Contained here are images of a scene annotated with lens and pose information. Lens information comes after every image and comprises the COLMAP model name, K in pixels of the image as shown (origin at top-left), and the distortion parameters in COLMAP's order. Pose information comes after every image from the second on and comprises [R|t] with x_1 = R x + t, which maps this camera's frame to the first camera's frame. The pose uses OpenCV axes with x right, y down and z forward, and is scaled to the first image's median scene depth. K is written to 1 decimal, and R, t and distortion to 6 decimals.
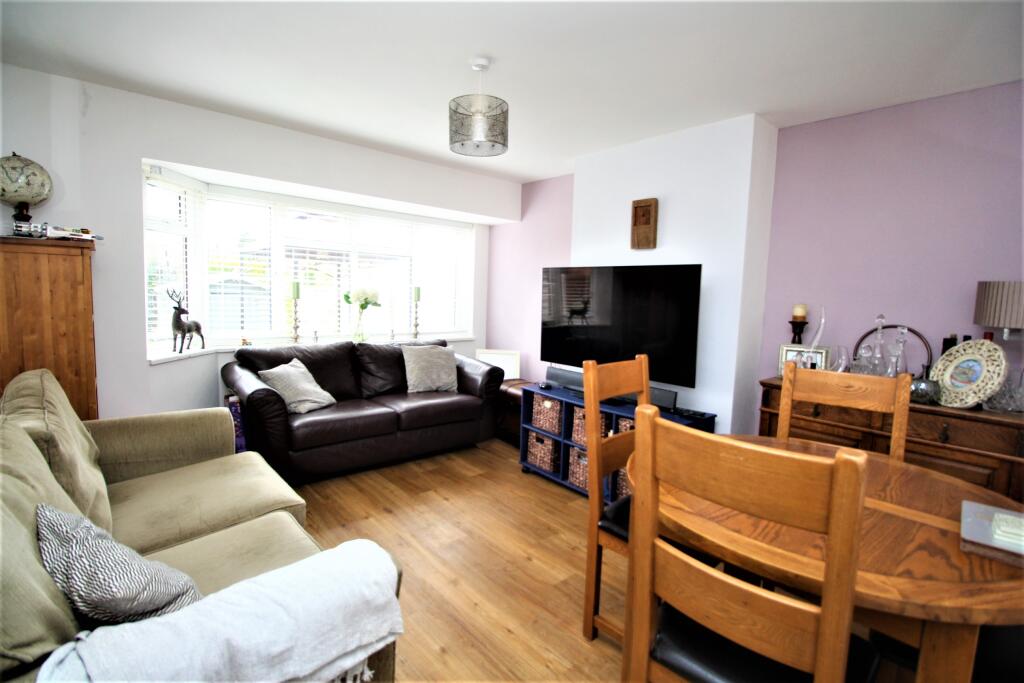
lens RADIAL K [[479.7, 0, 511.1], [0, 479.7, 338.0], [0, 0, 1]] dist [-0.000907, -0.000080]
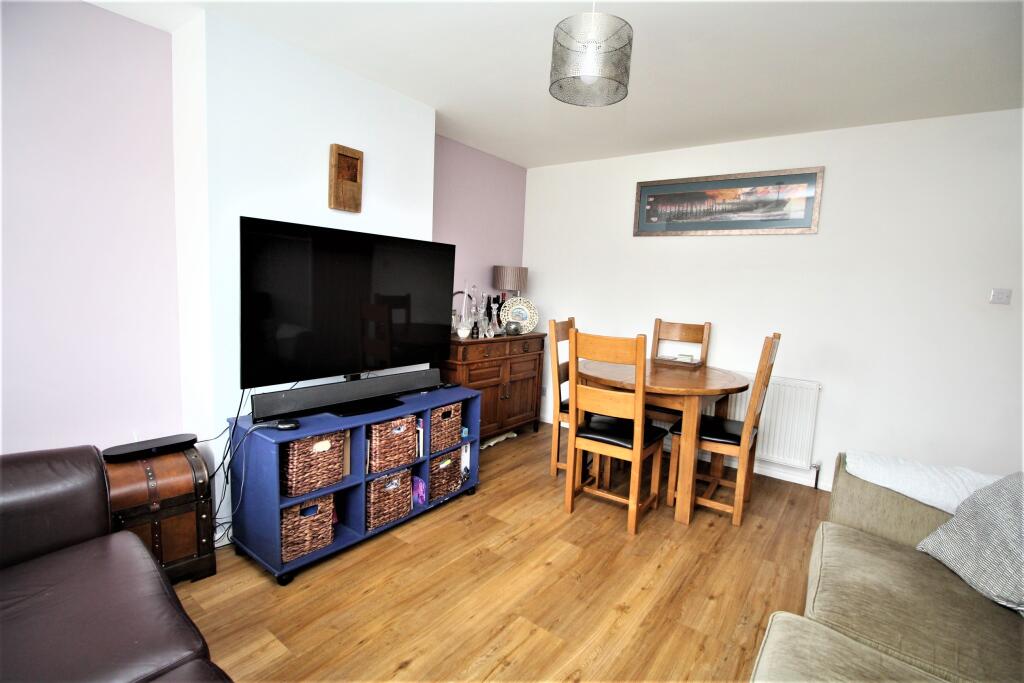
lens RADIAL K [[479.7, 0, 511.1], [0, 479.7, 338.0], [0, 0, 1]] dist [-0.000907, -0.000080]
pose [[-0.212876, -0.151411, 0.965276, -0.595750], [0.036460, 0.986001, 0.162702, -0.100267], [-0.976399, 0.069829, -0.204376, 0.931628]]
